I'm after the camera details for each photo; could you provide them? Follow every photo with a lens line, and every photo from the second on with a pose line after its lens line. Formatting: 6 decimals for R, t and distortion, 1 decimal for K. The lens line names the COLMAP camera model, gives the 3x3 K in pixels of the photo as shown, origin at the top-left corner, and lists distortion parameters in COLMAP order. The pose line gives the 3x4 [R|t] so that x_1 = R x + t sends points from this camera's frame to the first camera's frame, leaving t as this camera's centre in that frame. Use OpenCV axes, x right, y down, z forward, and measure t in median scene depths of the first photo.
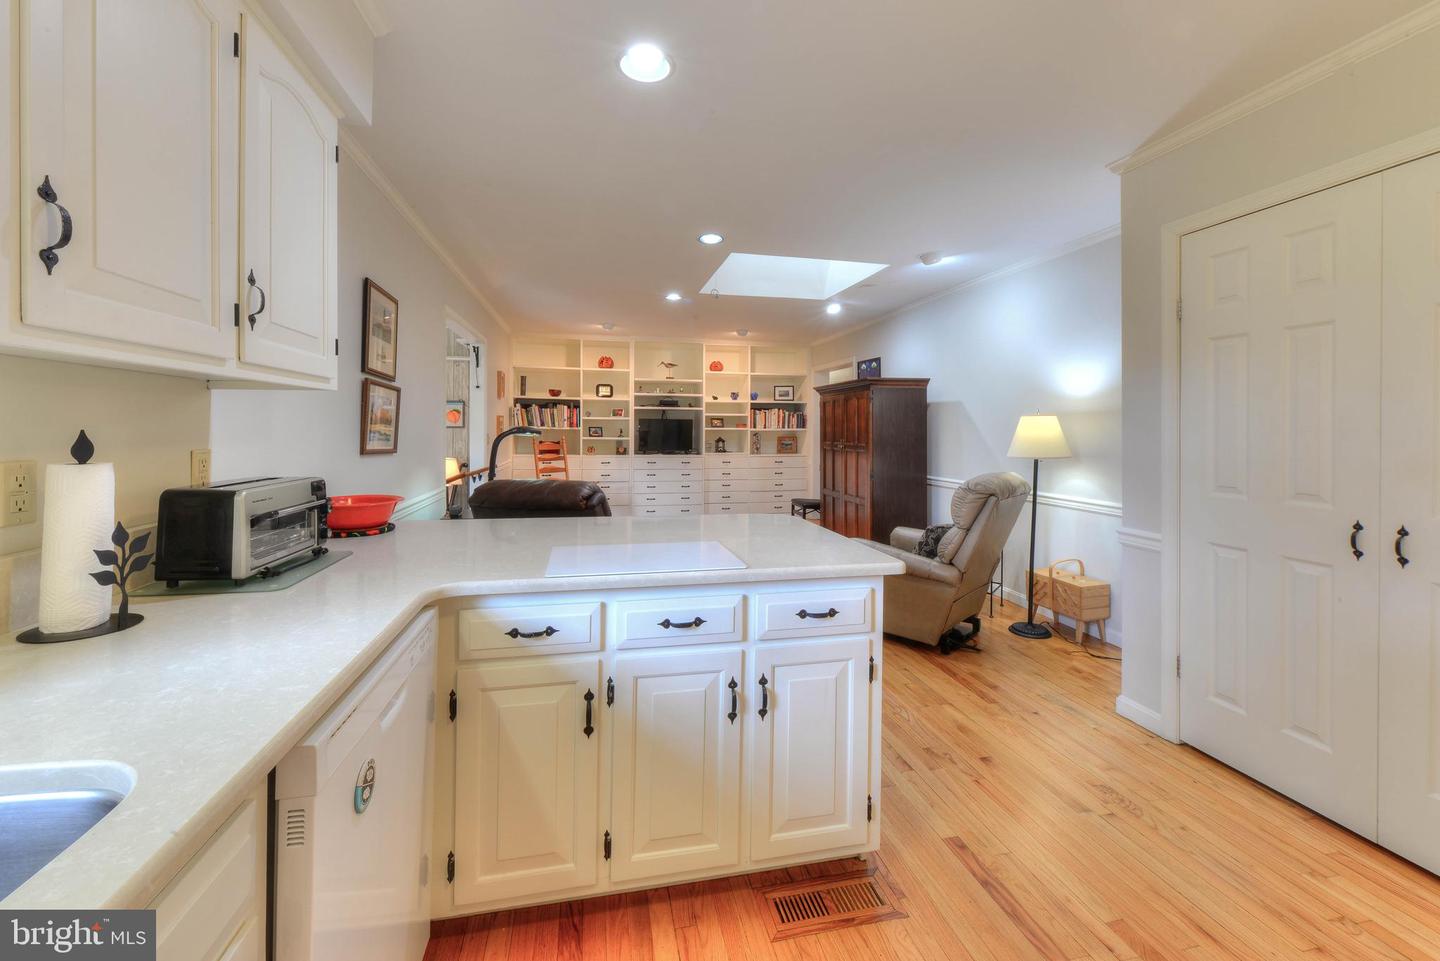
lens RADIAL K [[576.0, 0, 724.2], [0, 576.0, 434.6], [0, 0, 1]] dist [-0.000103, -0.000105]
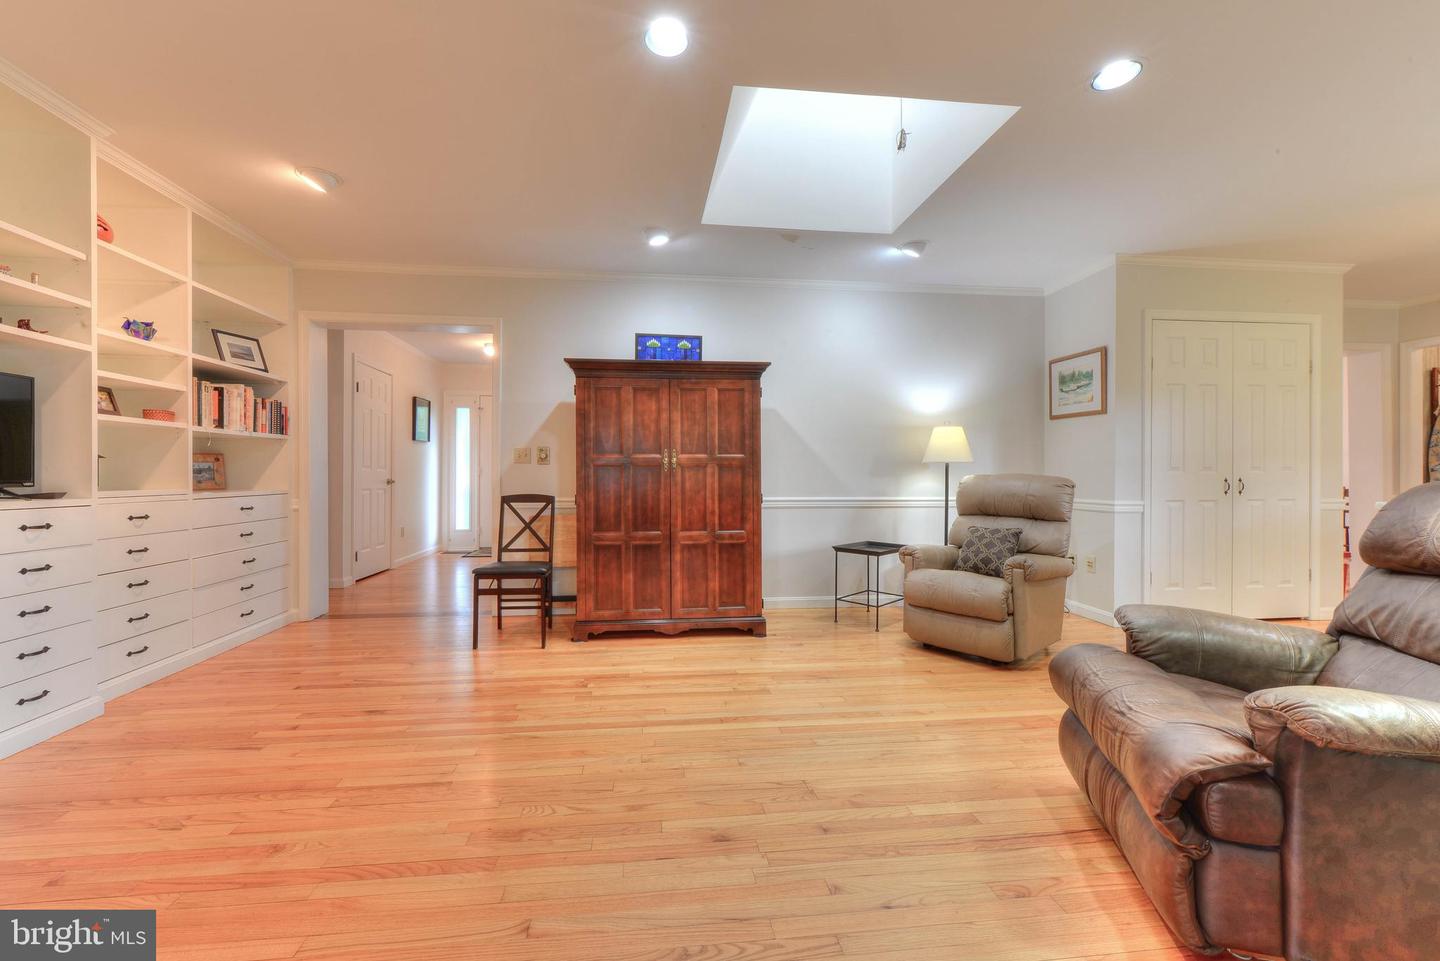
lens RADIAL K [[568.7, 0, 708.6], [0, 568.7, 476.2], [0, 0, 1]] dist [-0.000032, 0.000020]
pose [[0.111577, -0.004498, 0.993746, -0.311520], [0.010875, 0.999935, 0.003304, 0.027337], [-0.993696, 0.010439, 0.111618, 0.657667]]
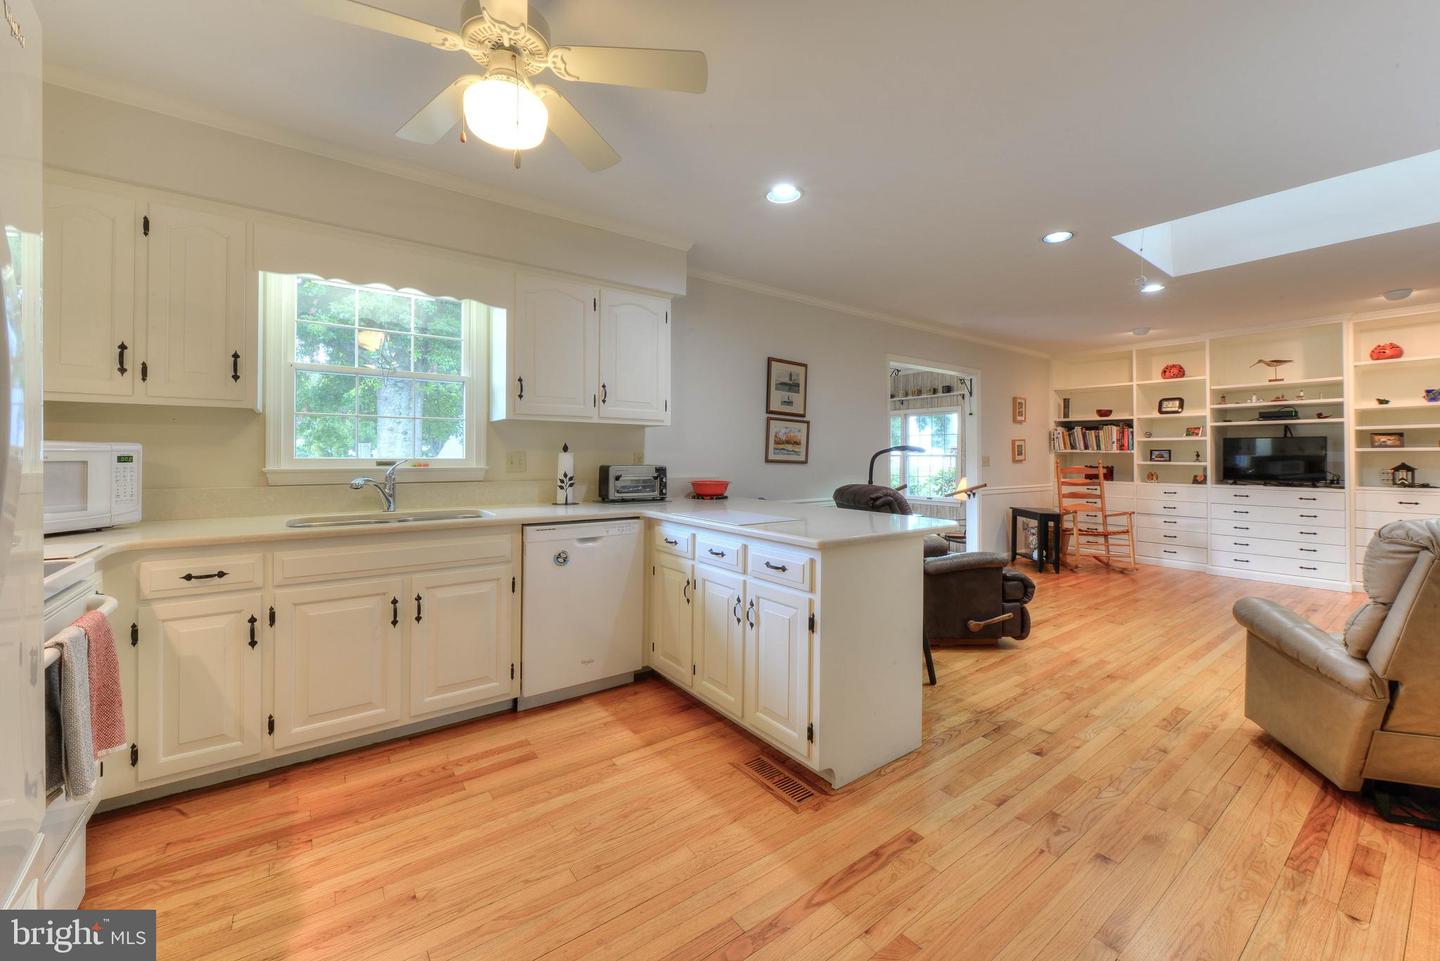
lens RADIAL K [[567.5, 0, 702.9], [0, 567.5, 457.7], [0, 0, 1]] dist [-0.001502, -0.000519]
pose [[0.388930, -0.003097, -0.921262, 0.285759], [-0.010935, 0.999908, -0.007977, 0.012748], [0.921202, 0.013176, 0.388861, 0.063278]]
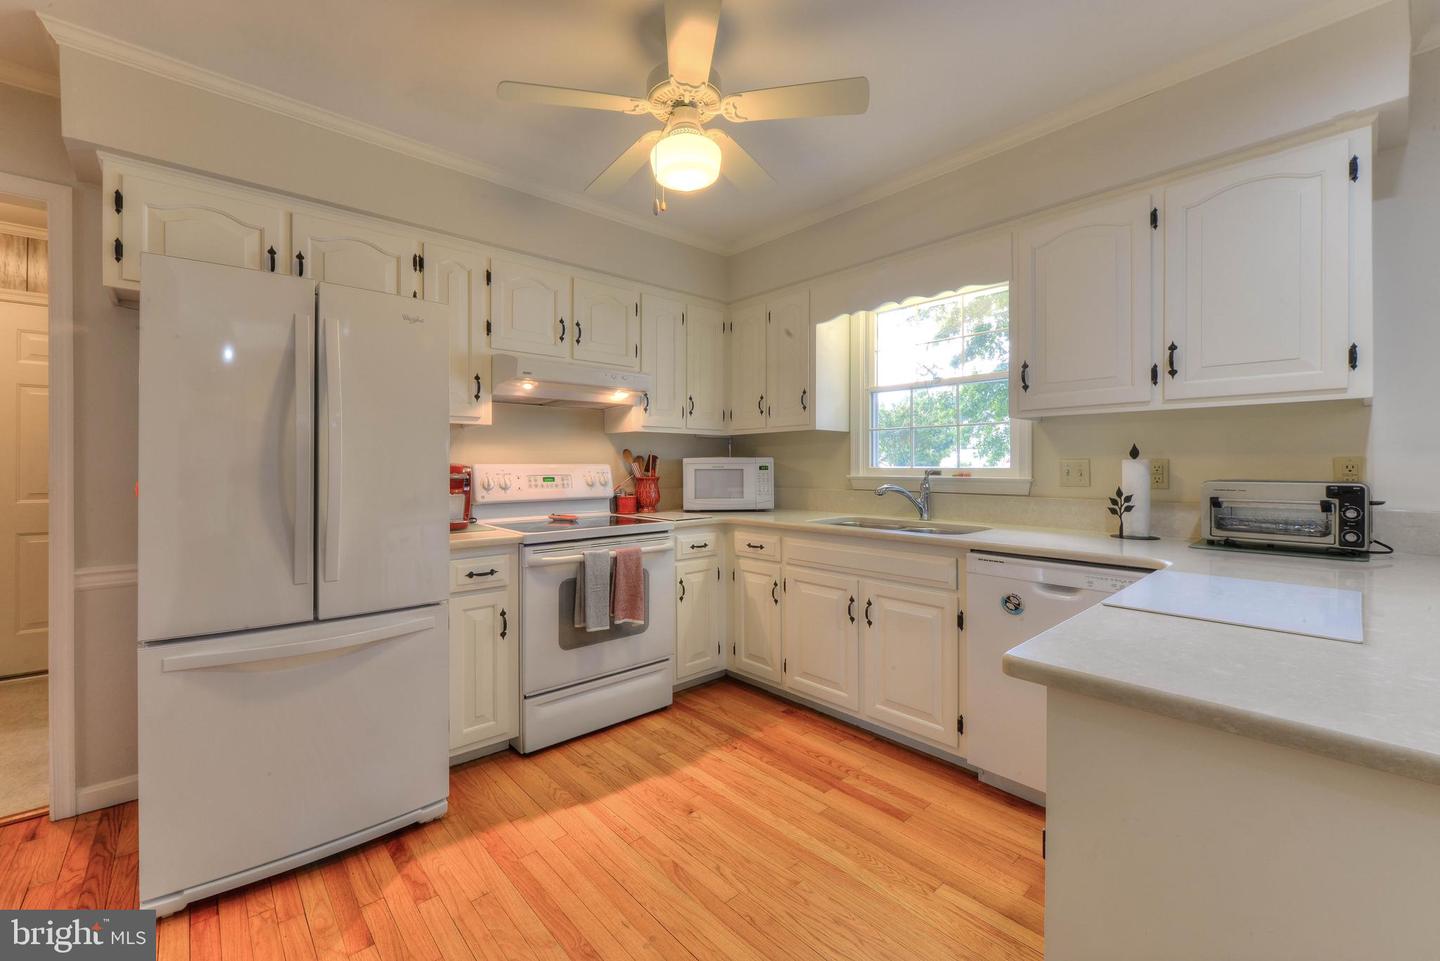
lens RADIAL K [[597.3, 0, 716.1], [0, 597.3, 468.2], [0, 0, 1]] dist [0.000565, 0.000038]
pose [[-0.882212, -0.002666, -0.470844, 0.173891], [-0.009187, 0.999891, 0.011552, 0.009544], [0.470762, 0.014517, -0.882141, 0.298381]]
